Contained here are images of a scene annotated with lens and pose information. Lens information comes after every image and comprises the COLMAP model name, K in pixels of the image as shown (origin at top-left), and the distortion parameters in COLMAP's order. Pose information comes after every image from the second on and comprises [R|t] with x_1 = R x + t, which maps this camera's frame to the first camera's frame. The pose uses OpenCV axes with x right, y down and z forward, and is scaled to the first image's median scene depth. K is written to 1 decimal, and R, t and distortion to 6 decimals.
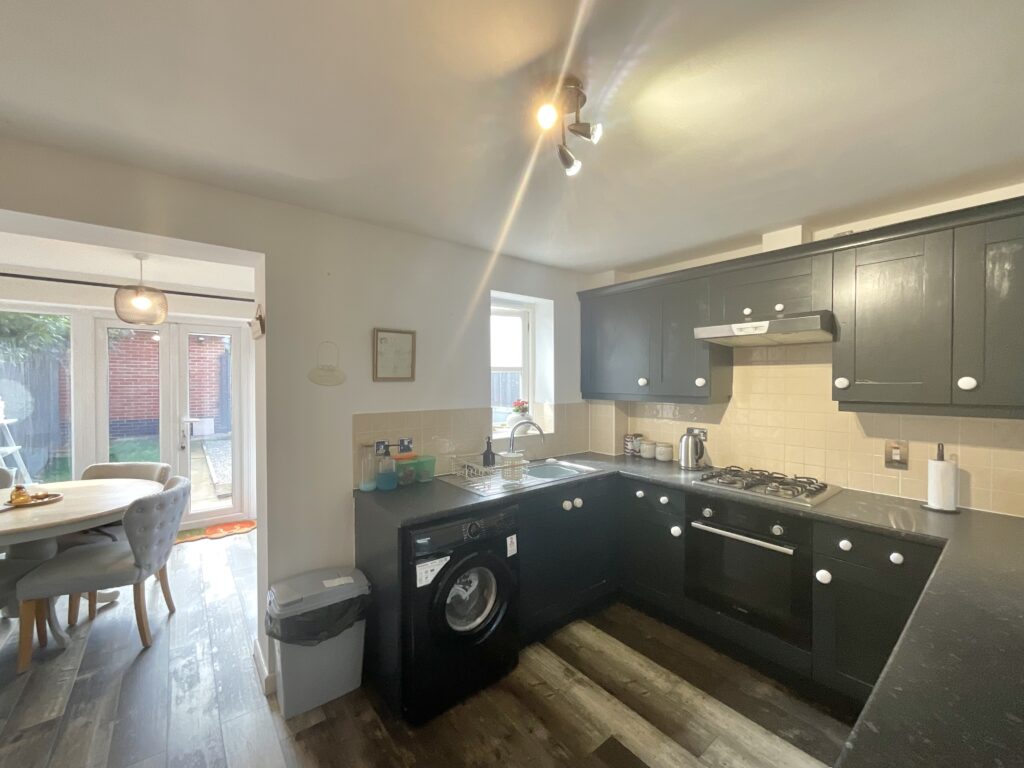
lens RADIAL K [[418.5, 0, 512.0], [0, 418.5, 384.0], [0, 0, 1]] dist [-0.001757, 0.000221]
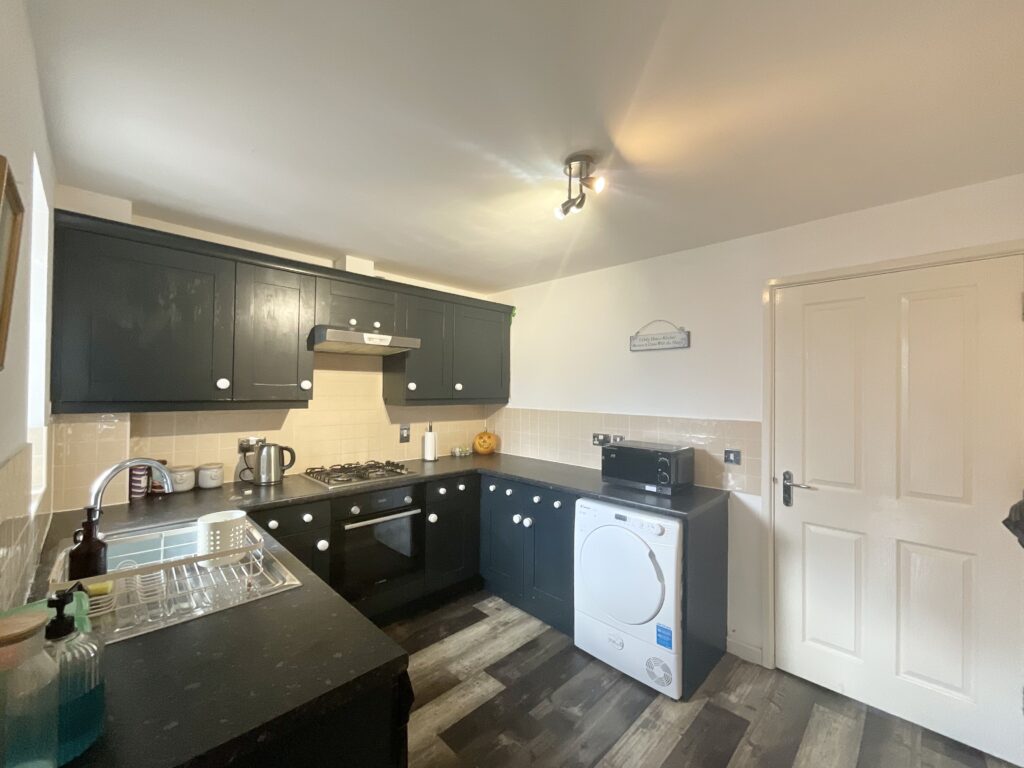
lens RADIAL K [[418.5, 0, 512.0], [0, 418.5, 384.0], [0, 0, 1]] dist [-0.001757, 0.000221]
pose [[-0.112359, 0.011224, 0.993604, -0.627016], [-0.001388, 0.999933, -0.011453, 0.004422], [-0.993667, -0.002666, -0.112336, 0.743999]]
